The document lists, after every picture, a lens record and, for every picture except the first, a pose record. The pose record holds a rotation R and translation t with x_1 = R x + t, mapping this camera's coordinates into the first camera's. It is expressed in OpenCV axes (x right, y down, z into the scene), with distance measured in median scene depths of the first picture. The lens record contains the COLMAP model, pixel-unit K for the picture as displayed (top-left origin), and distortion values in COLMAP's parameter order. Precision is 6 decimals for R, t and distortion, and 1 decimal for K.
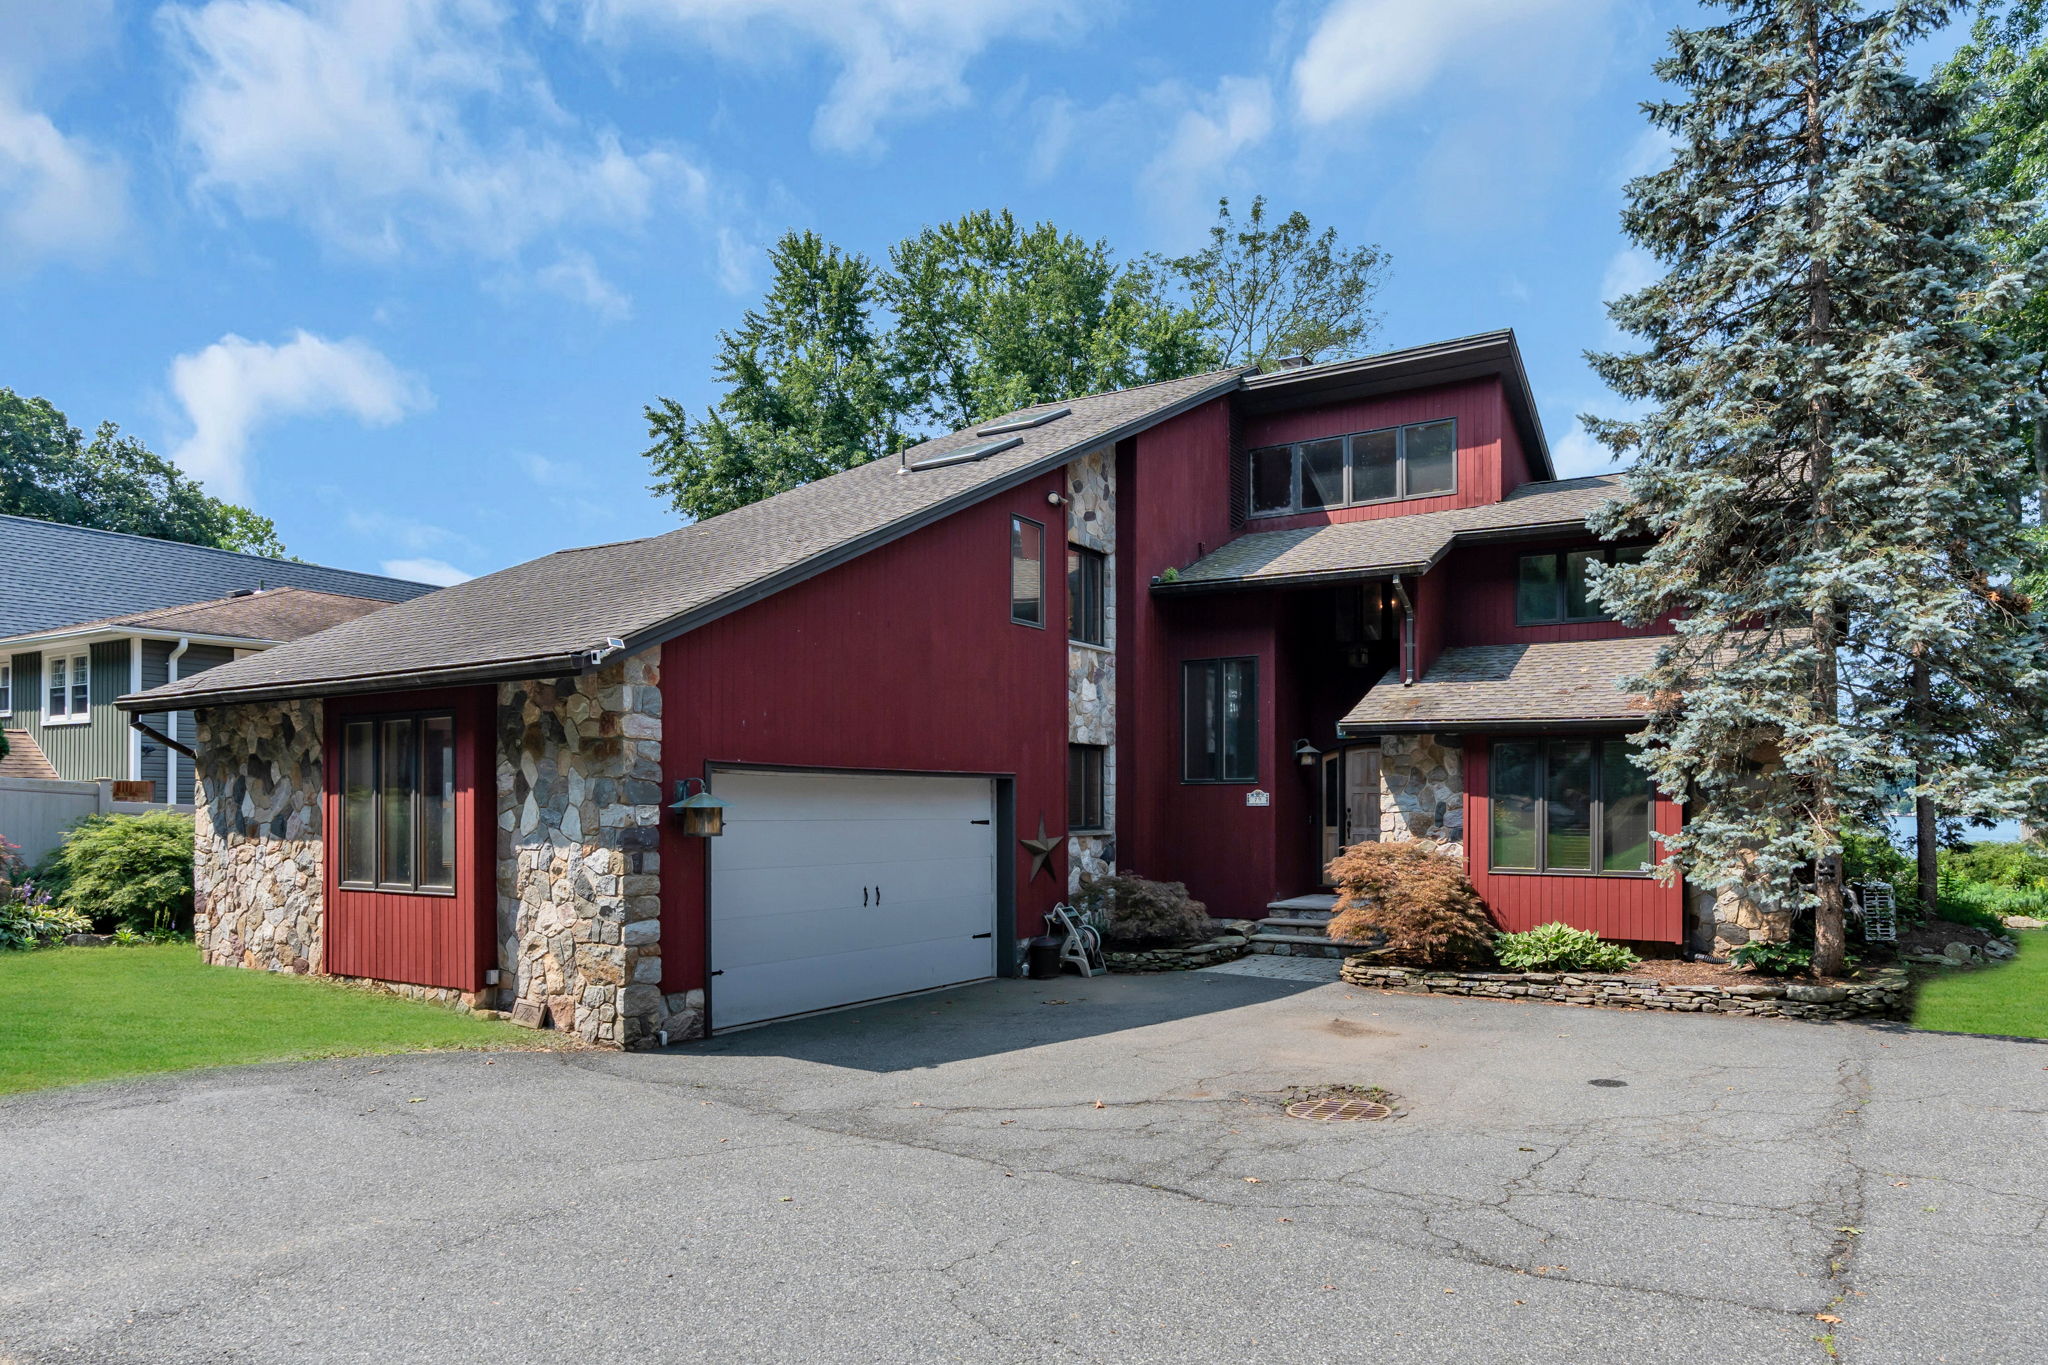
lens RADIAL K [[778.3, 0, 1024.6], [0, 778.3, 742.0], [0, 0, 1]] dist [-0.002328, -0.000185]
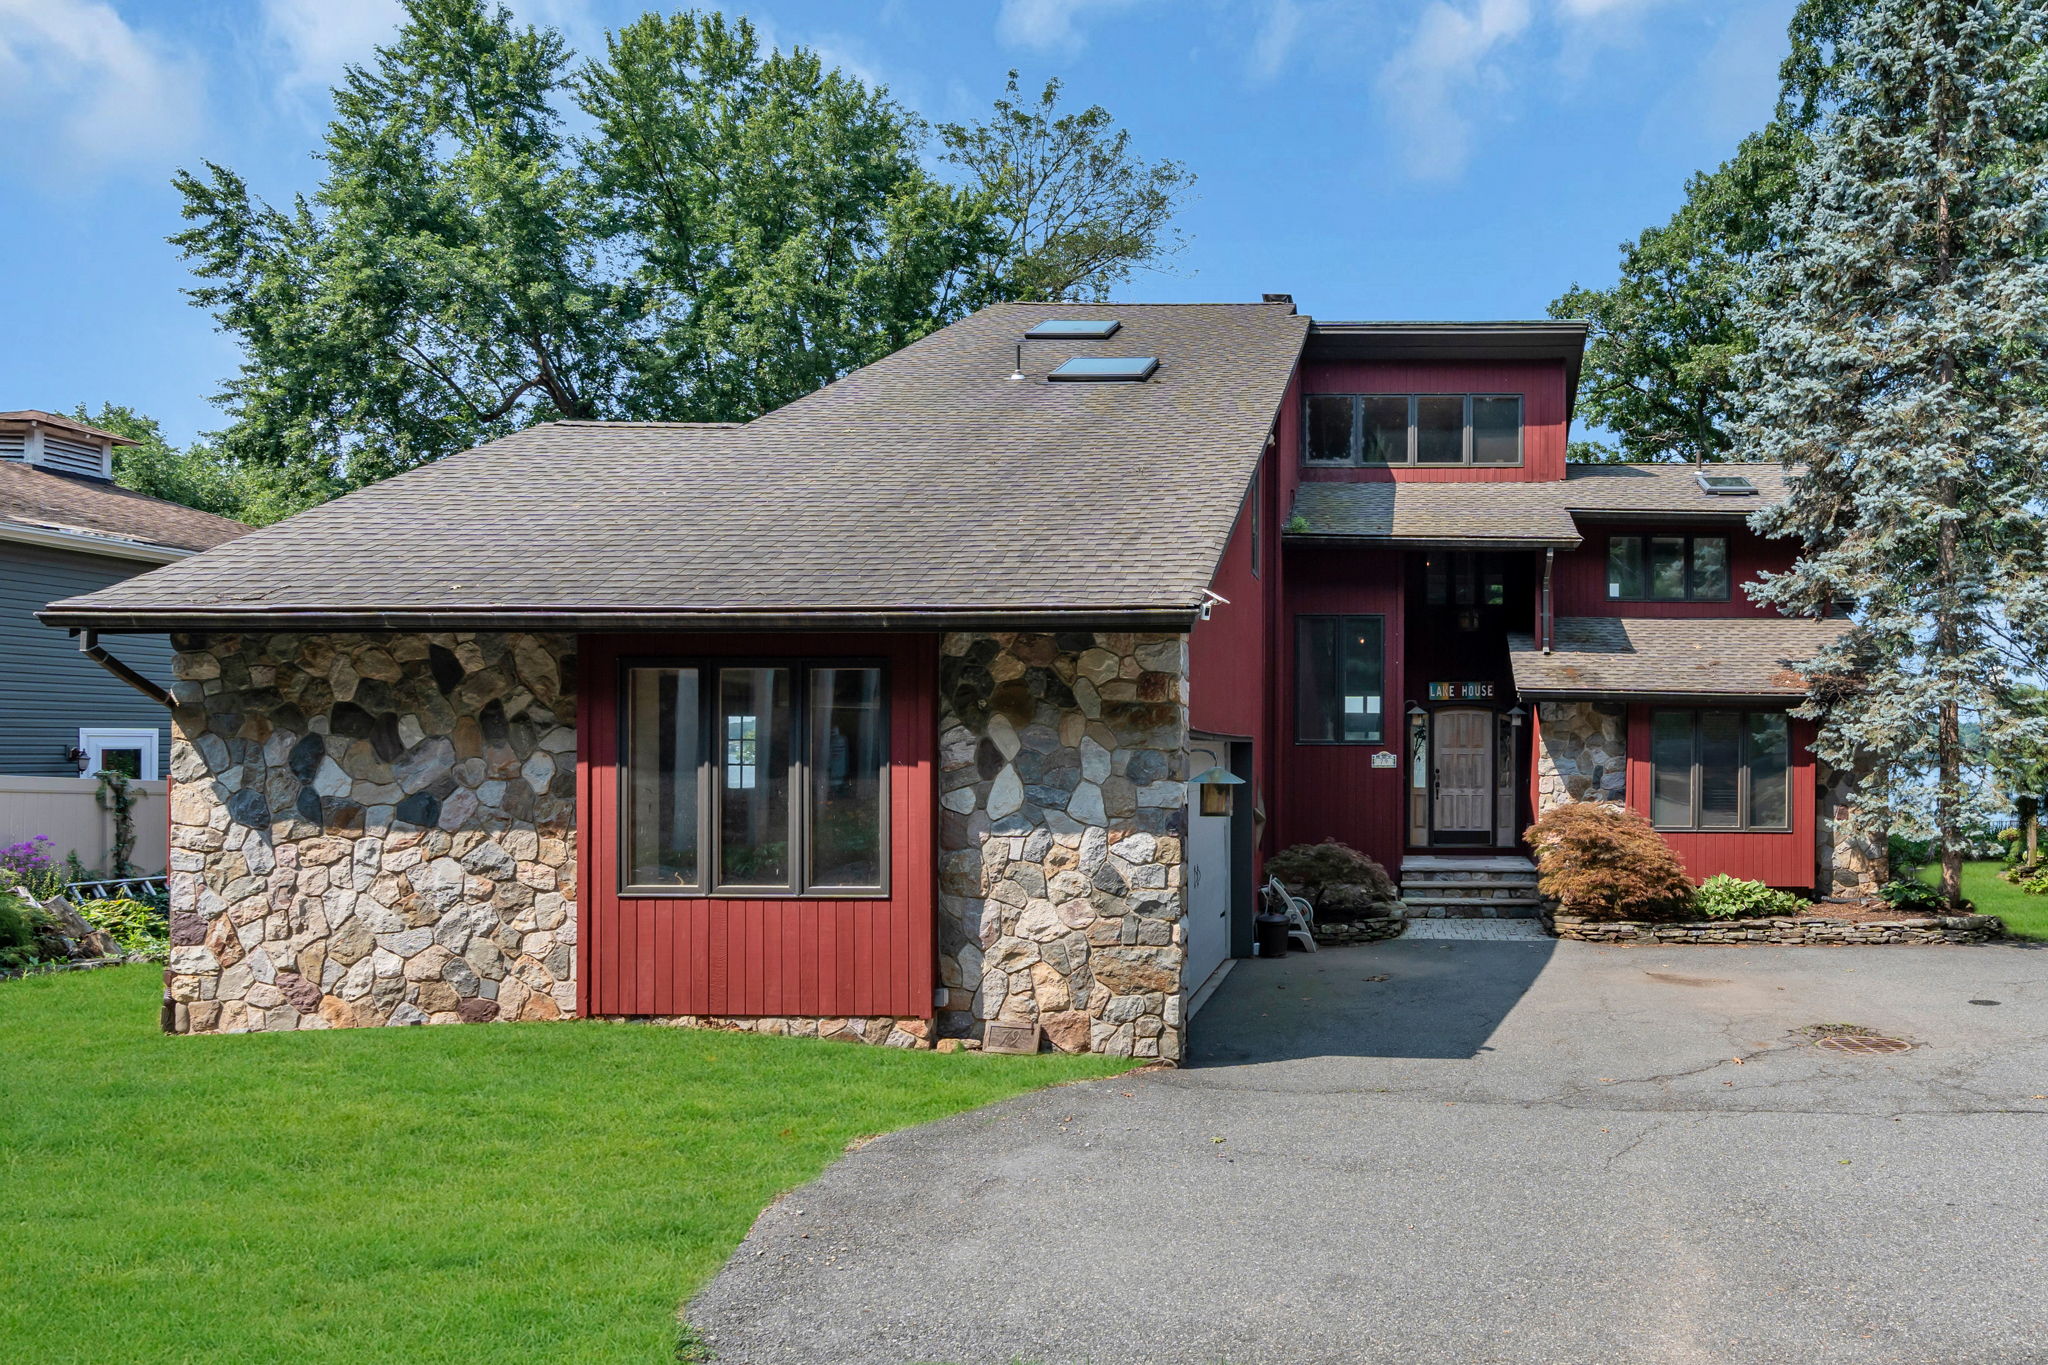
lens RADIAL K [[916.3, 0, 1024.0], [0, 916.3, 682.5], [0, 0, 1]] dist [-0.004076, 0.000337]
pose [[0.948576, 0.025593, 0.315514, -0.728329], [-0.026299, 0.999652, -0.002021, -0.016411], [-0.315456, -0.006380, 0.948919, 0.068694]]
